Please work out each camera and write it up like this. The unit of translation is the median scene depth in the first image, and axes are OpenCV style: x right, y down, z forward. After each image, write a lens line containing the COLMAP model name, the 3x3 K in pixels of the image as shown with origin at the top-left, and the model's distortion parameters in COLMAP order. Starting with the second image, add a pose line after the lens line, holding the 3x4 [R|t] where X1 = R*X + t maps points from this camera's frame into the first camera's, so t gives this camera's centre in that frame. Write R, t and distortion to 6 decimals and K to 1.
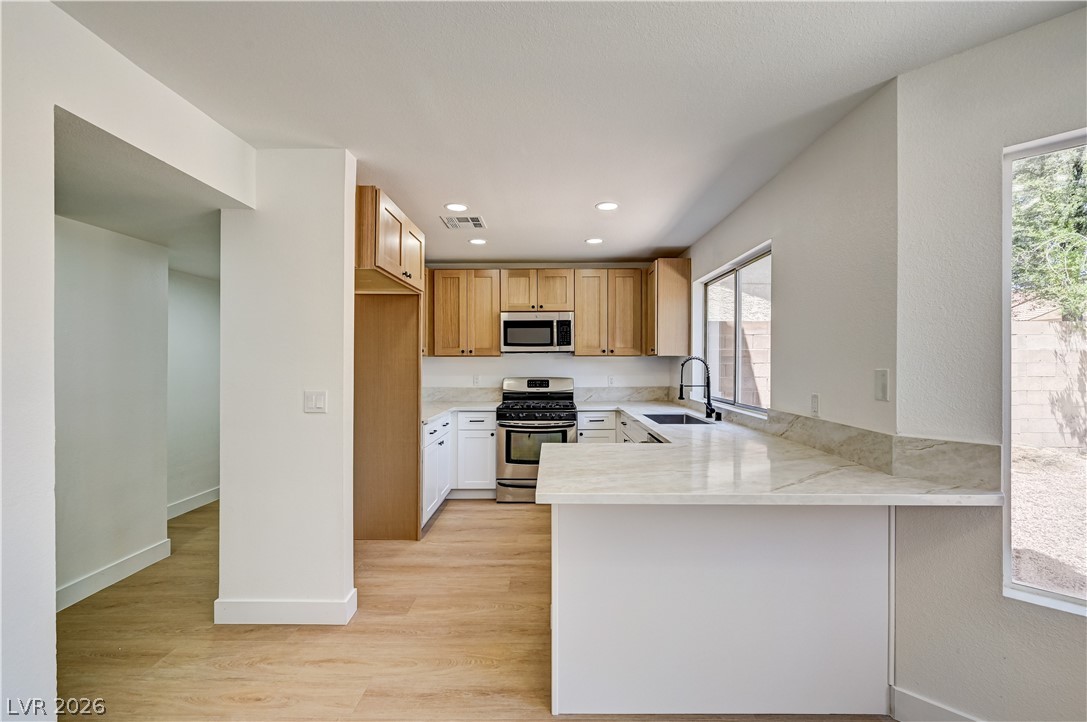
lens RADIAL K [[460.1, 0, 543.5], [0, 460.1, 361.0], [0, 0, 1]] dist [0.014817, 0.000095]
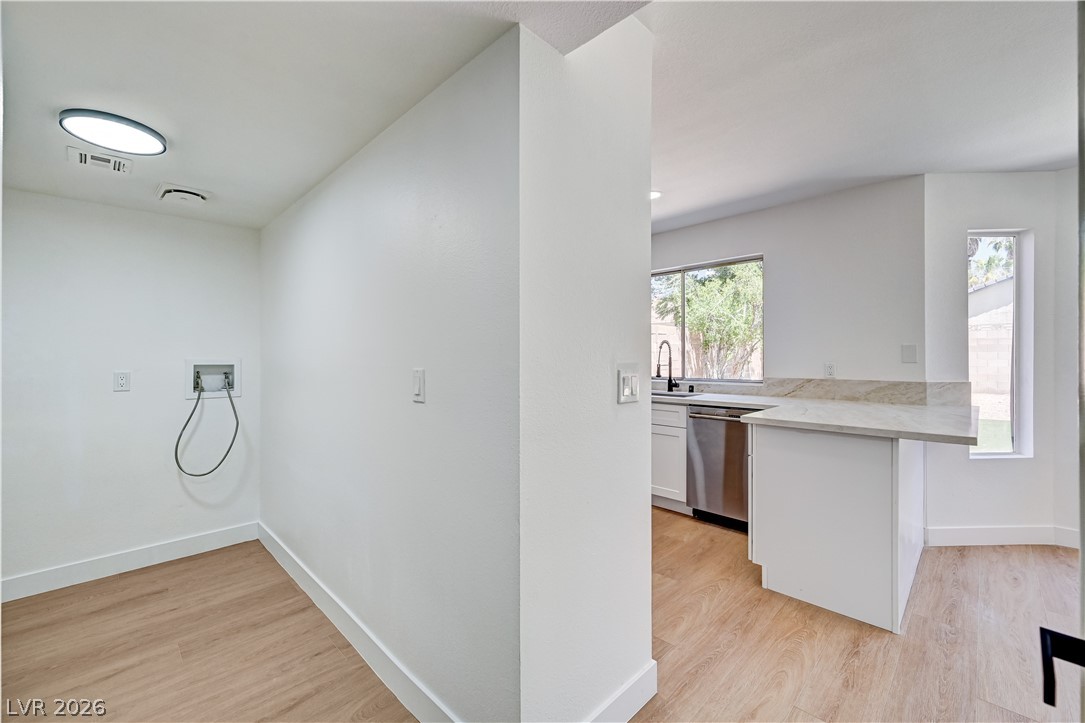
lens RADIAL K [[440.4, 0, 539.1], [0, 440.4, 360.7], [0, 0, 1]] dist [-0.000219, 0.000077]
pose [[0.702752, -0.018414, 0.711196, -0.567267], [0.009504, 0.999819, 0.016496, 0.016102], [-0.711371, -0.004833, 0.702800, 0.350019]]
